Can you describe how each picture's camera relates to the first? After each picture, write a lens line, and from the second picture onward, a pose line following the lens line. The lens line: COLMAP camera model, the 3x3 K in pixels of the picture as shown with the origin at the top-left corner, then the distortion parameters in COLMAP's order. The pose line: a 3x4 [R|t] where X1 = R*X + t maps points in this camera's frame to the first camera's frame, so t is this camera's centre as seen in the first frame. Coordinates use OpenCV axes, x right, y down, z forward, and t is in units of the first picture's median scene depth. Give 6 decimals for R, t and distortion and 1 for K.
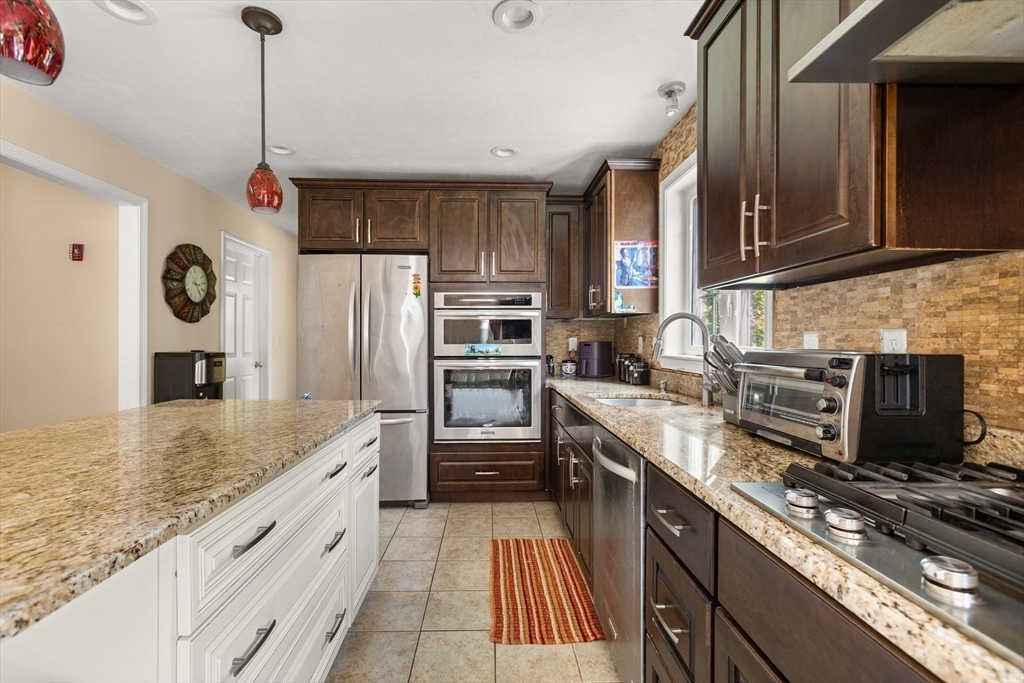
lens RADIAL K [[468.9, 0, 501.0], [0, 468.9, 334.8], [0, 0, 1]] dist [0.013932, 0.000440]
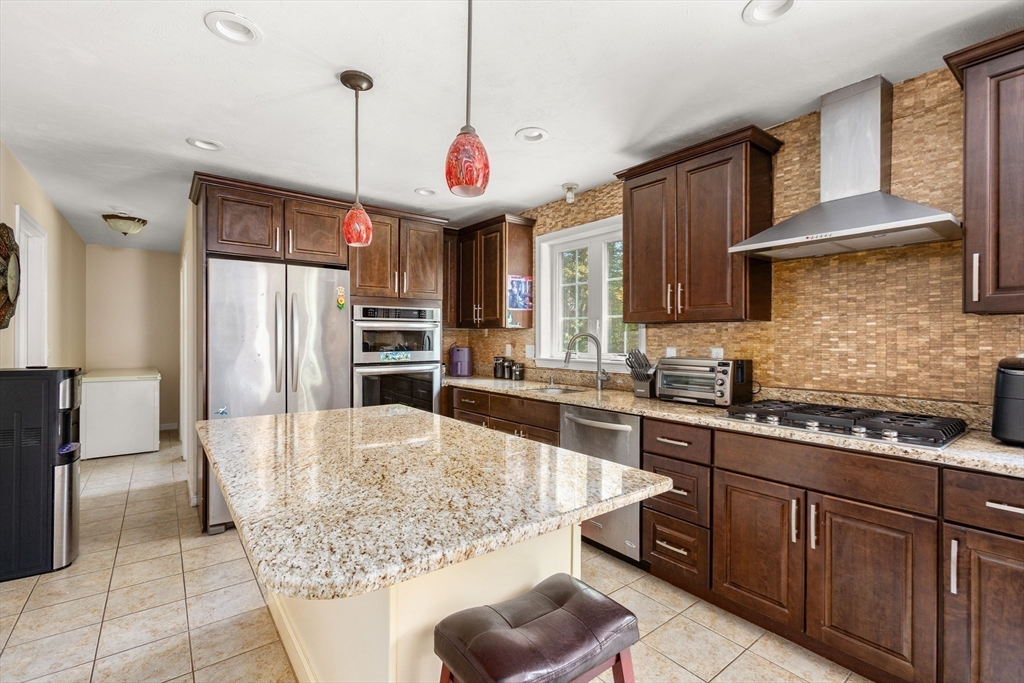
lens RADIAL K [[457.7, 0, 512.0], [0, 457.7, 341.5], [0, 0, 1]] dist [-0.002325, 0.001031]
pose [[0.806979, -0.006348, 0.590546, -0.510973], [-0.006557, 0.999784, 0.019707, -0.031954], [-0.590543, -0.019776, 0.806764, -0.075116]]
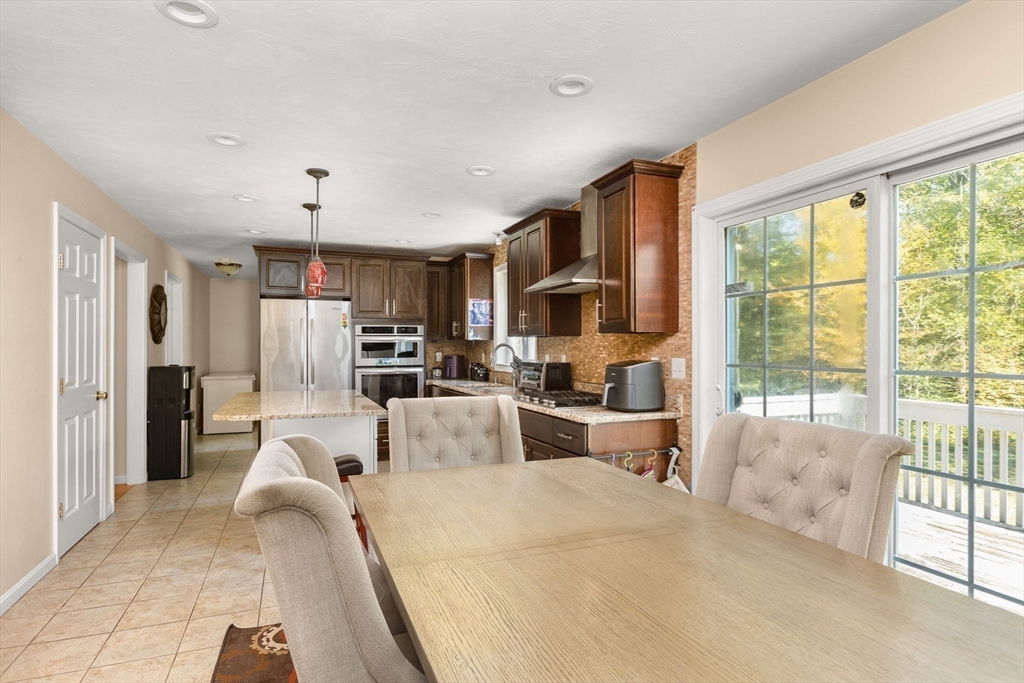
lens RADIAL K [[552.4, 0, 512.3], [0, 552.4, 349.0], [0, 0, 1]] dist [-0.000768, -0.000375]
pose [[0.937650, -0.005315, 0.347540, -0.311904], [-0.000414, 0.999865, 0.016409, -0.044952], [-0.347580, -0.015530, 0.937522, -0.948773]]
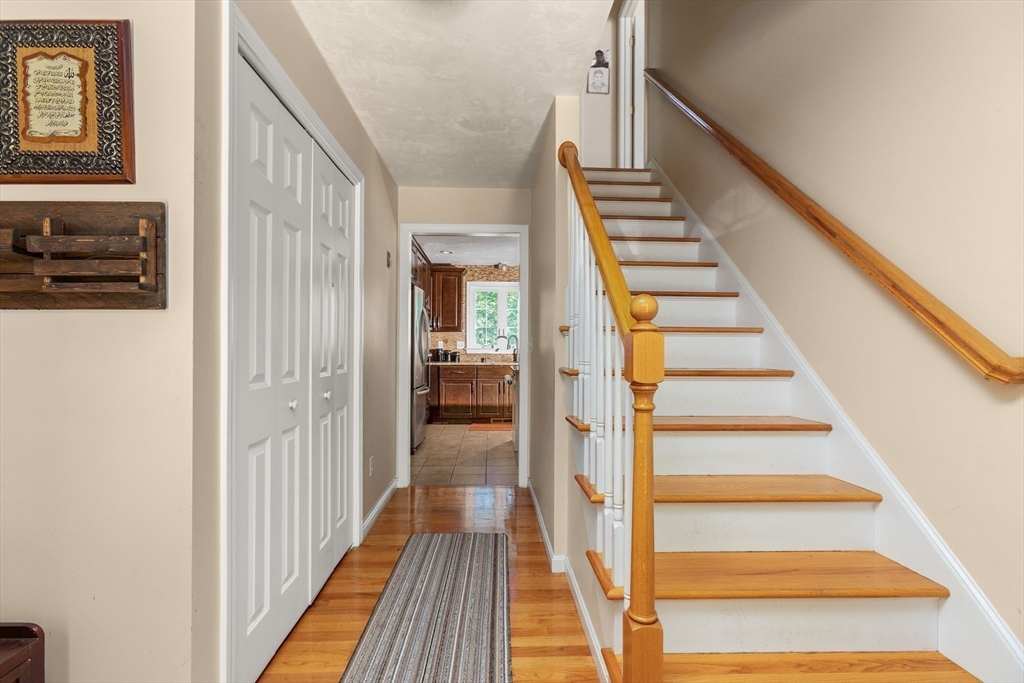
lens RADIAL K [[457.7, 0, 512.0], [0, 457.7, 341.5], [0, 0, 1]] dist [-0.002325, 0.001031]
pose [[-0.006564, 0.001644, 0.999977, -2.027739], [-0.022929, 0.999735, -0.001794, 0.002366], [-0.999716, -0.022940, -0.006524, 0.719260]]
